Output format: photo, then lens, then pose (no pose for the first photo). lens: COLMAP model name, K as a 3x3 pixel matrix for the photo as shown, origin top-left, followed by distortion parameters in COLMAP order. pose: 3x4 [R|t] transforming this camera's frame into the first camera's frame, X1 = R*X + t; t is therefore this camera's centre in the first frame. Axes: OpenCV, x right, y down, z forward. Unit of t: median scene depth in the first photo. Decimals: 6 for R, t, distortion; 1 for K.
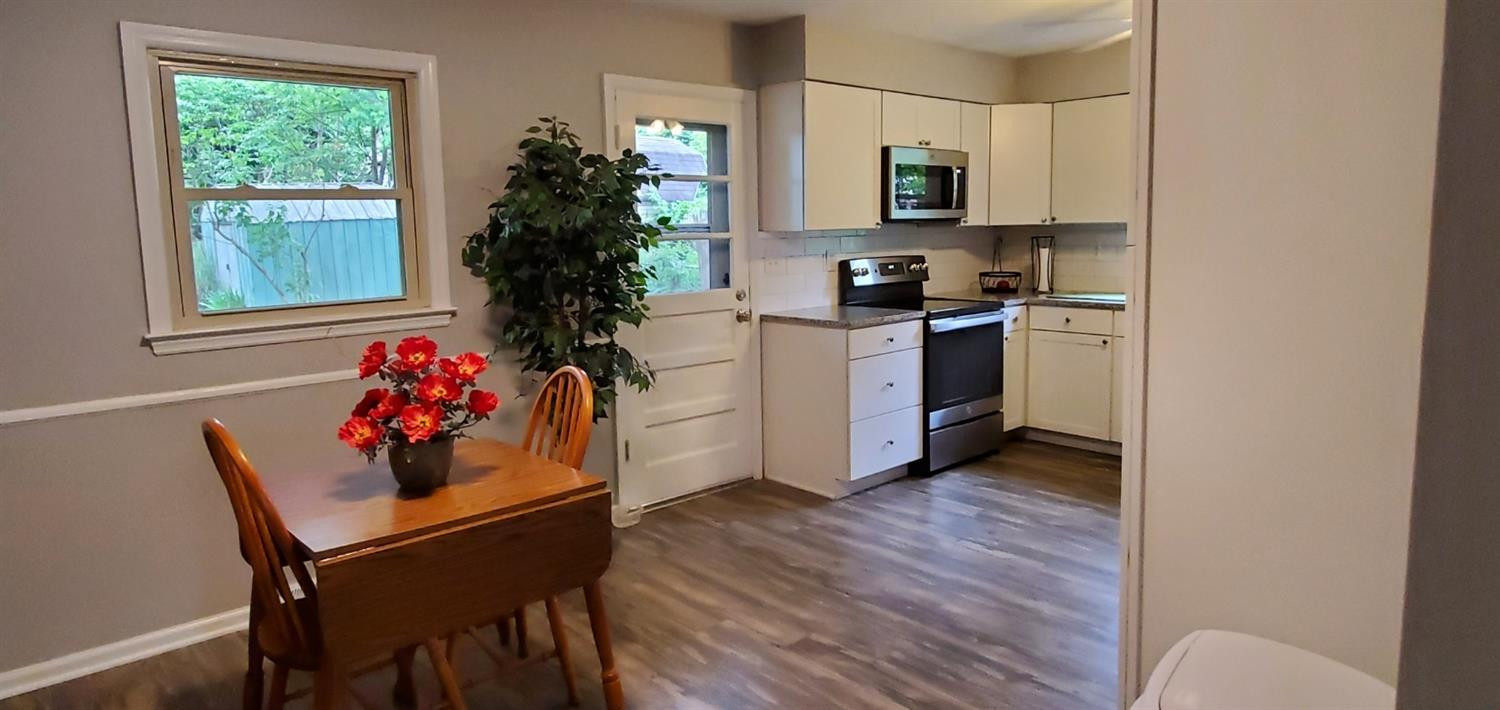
lens RADIAL K [[866.3, 0, 739.9], [0, 866.3, 317.3], [0, 0, 1]] dist [-0.005179, -0.000204]
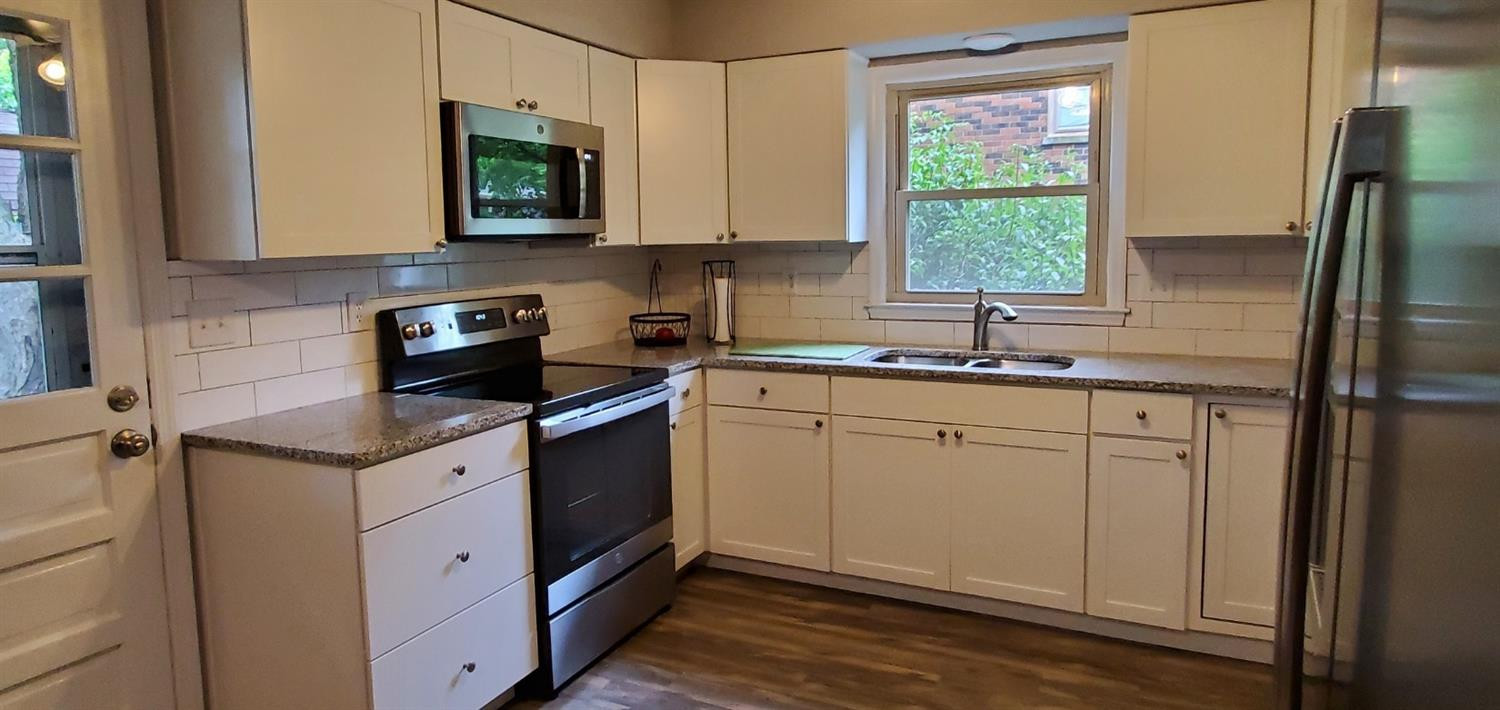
lens RADIAL K [[866.3, 0, 739.9], [0, 866.3, 317.3], [0, 0, 1]] dist [-0.005179, -0.000204]
pose [[0.926644, -0.034150, 0.374387, 0.121031], [0.040860, 0.999115, -0.009995, -0.045903], [-0.373714, 0.024559, 0.927219, 0.402346]]
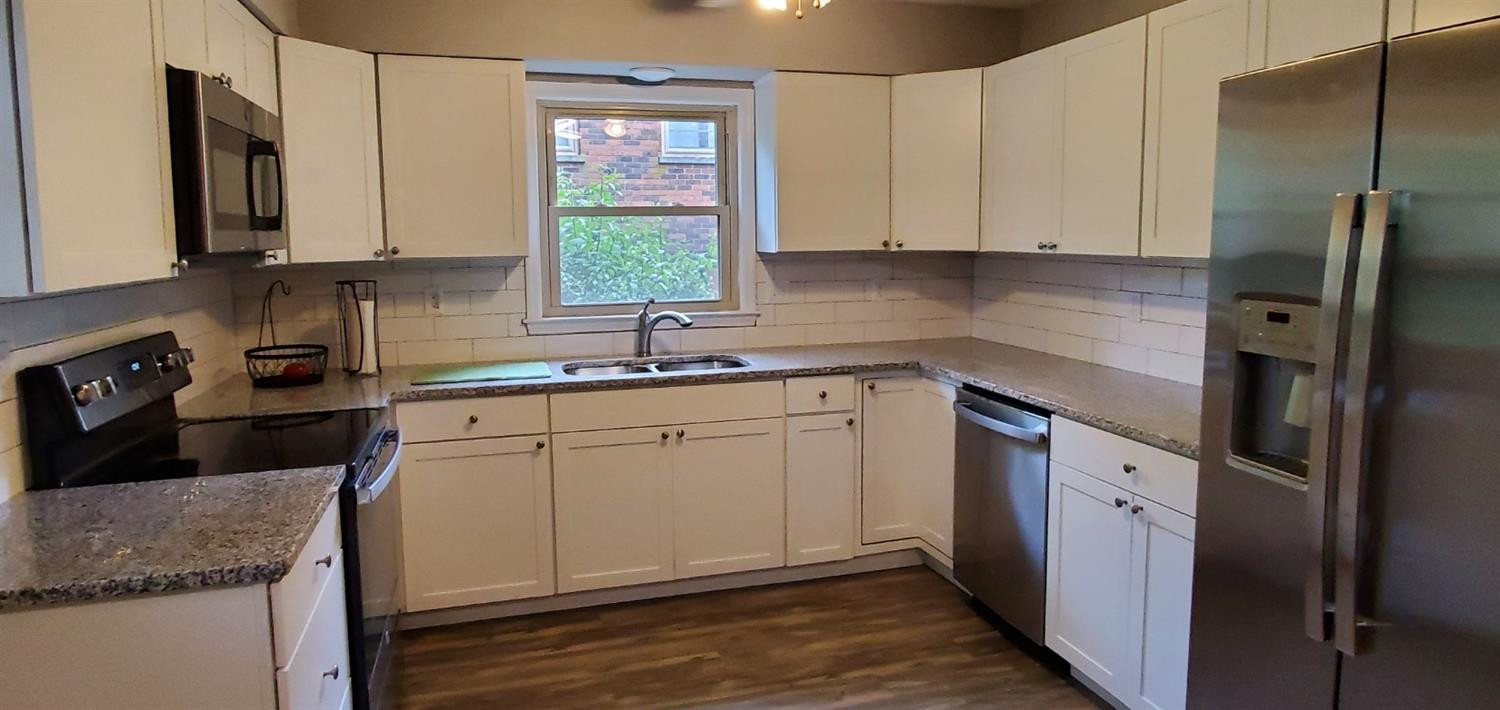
lens RADIAL K [[866.3, 0, 739.9], [0, 866.3, 317.3], [0, 0, 1]] dist [-0.005179, -0.000204]
pose [[0.432229, -0.071436, 0.898930, -0.074352], [0.099695, 0.994532, 0.031097, -0.067099], [-0.896236, 0.076178, 0.436988, 0.566910]]
